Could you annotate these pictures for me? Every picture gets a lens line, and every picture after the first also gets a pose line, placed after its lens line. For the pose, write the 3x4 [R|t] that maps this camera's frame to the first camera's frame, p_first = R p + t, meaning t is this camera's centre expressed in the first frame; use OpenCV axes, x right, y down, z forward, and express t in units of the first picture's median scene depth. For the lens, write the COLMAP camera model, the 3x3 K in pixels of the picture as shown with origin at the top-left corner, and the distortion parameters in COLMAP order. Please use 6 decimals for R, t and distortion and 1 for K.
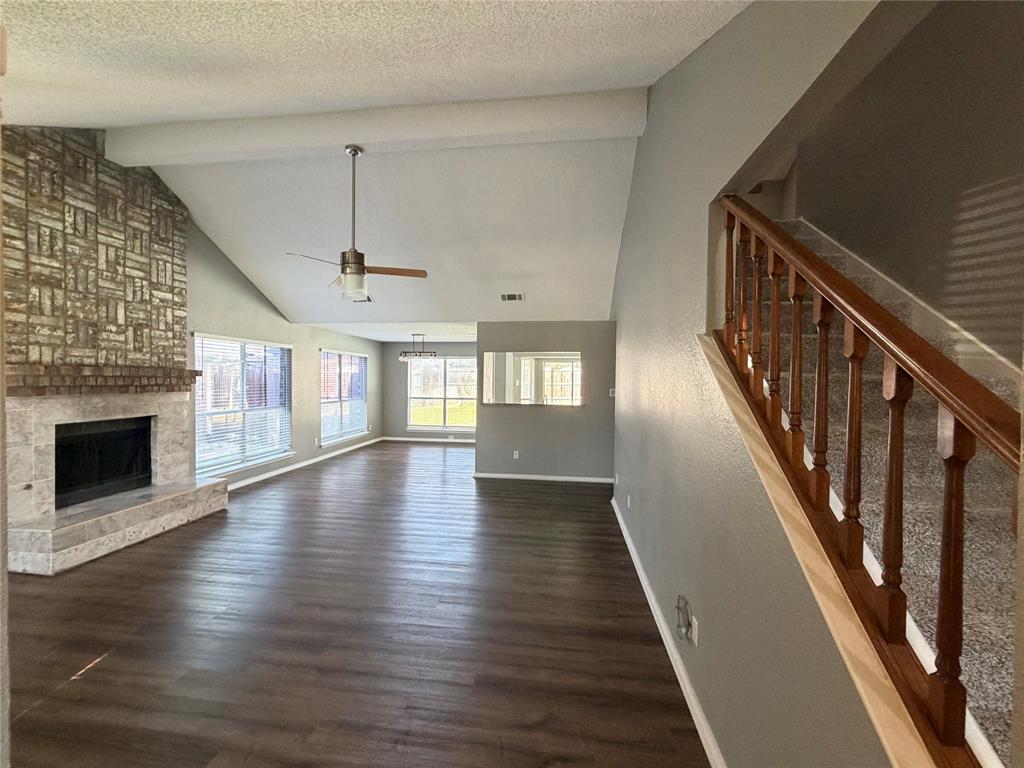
lens RADIAL K [[408.7, 0, 510.3], [0, 408.7, 385.4], [0, 0, 1]] dist [0.000310, -0.000347]
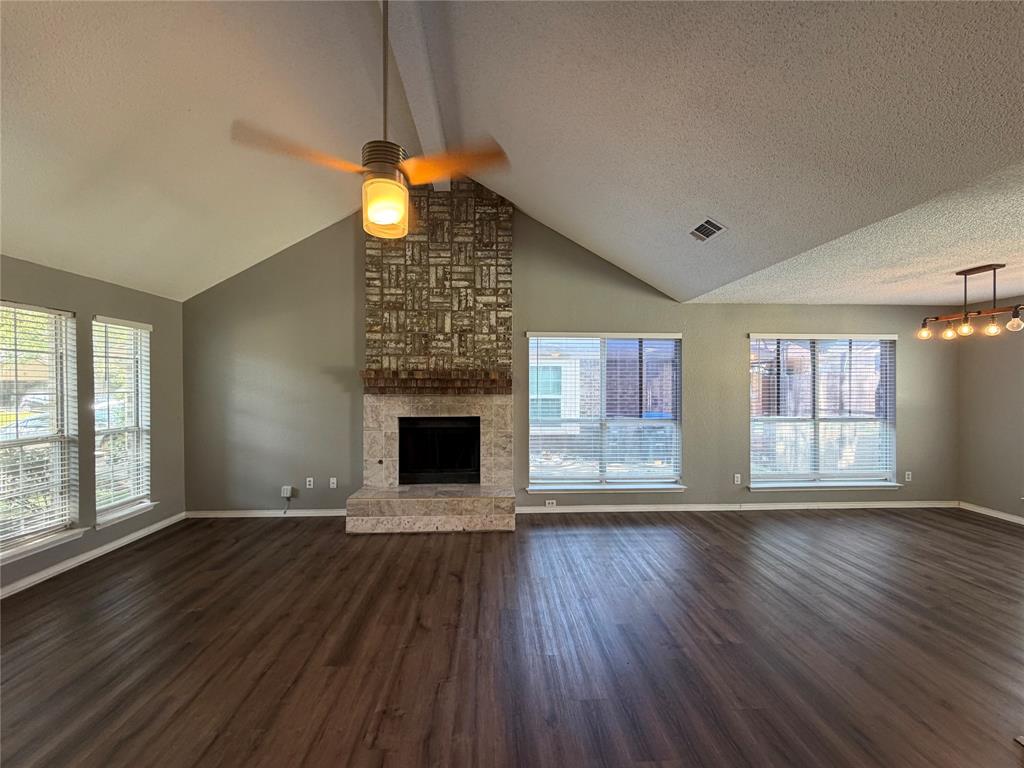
lens RADIAL K [[408.7, 0, 510.3], [0, 408.7, 385.4], [0, 0, 1]] dist [0.000310, -0.000347]
pose [[0.174369, -0.004968, -0.984668, 0.171599], [-0.016101, 0.999839, -0.007895, 0.000972], [0.984549, 0.017231, 0.174261, 0.942156]]
